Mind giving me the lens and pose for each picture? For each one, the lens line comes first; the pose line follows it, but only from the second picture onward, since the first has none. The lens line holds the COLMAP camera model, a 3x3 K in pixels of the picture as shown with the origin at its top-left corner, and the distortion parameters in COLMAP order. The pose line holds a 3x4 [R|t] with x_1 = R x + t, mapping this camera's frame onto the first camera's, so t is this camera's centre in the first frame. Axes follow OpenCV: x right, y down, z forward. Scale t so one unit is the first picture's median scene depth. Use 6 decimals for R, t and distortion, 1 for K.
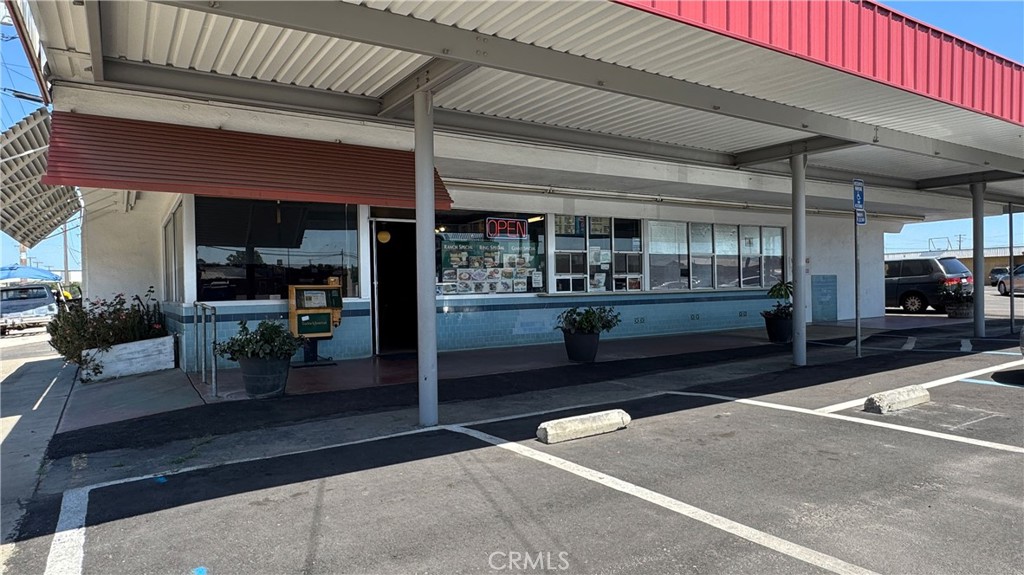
lens RADIAL K [[623.0, 0, 512.0], [0, 623.0, 287.5], [0, 0, 1]] dist [-0.000006, 0.000013]
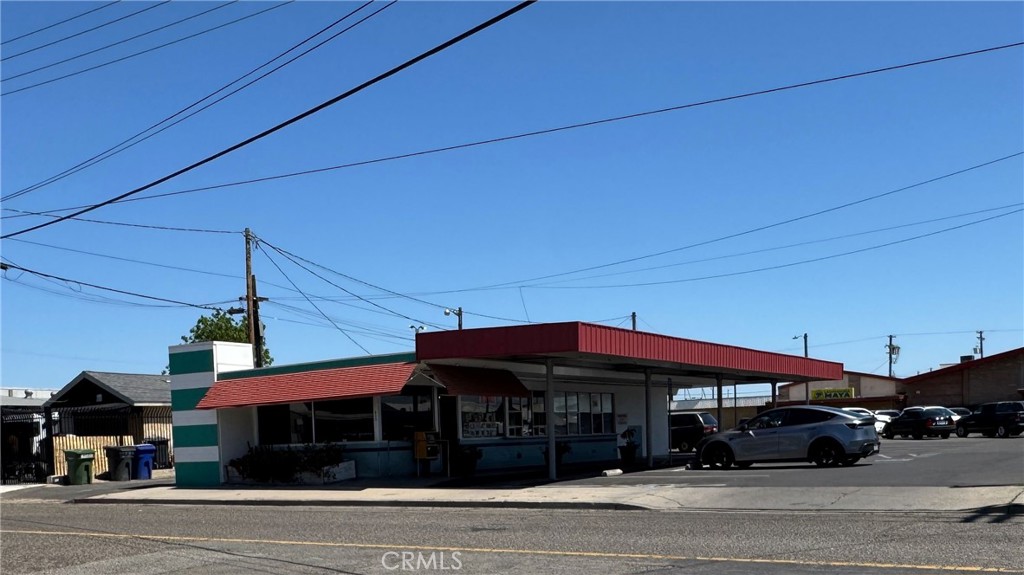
lens RADIAL K [[1023.9, 0, 512.0], [0, 1023.9, 287.5], [0, 0, 1]] dist [-0.005681, -0.001026]
pose [[0.910902, 0.051364, 0.409414, -1.073477], [0.012697, 0.988263, -0.152233, 0.031353], [-0.412428, 0.143867, 0.899558, -1.535360]]
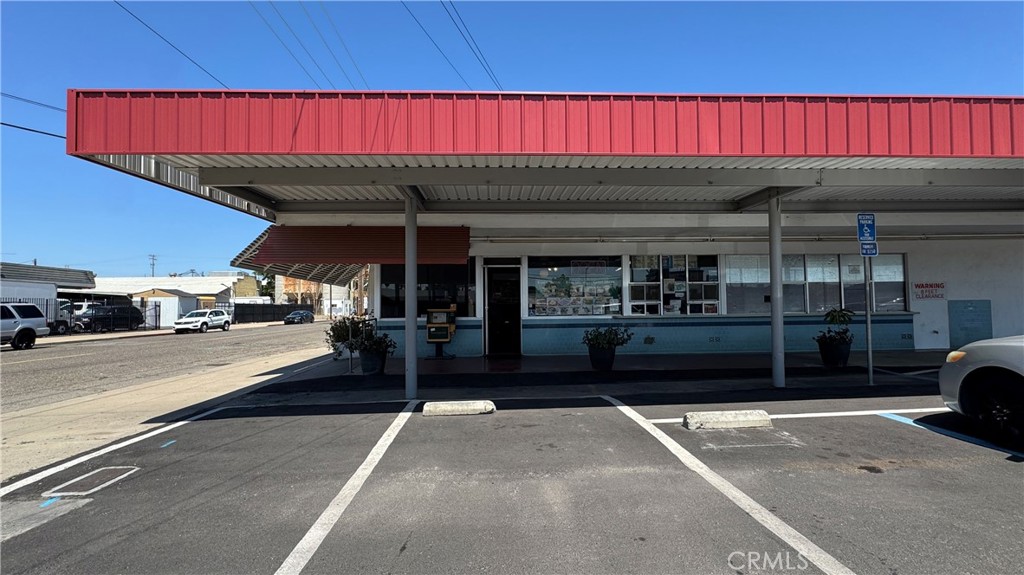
lens RADIAL K [[470.8, 0, 512.0], [0, 470.8, 287.5], [0, 0, 1]] dist [-0.001681, -0.000025]
pose [[0.867347, -0.011436, -0.497572, 0.349543], [-0.005728, 0.999440, -0.032955, -0.015938], [0.497671, 0.031434, 0.866796, 0.023434]]
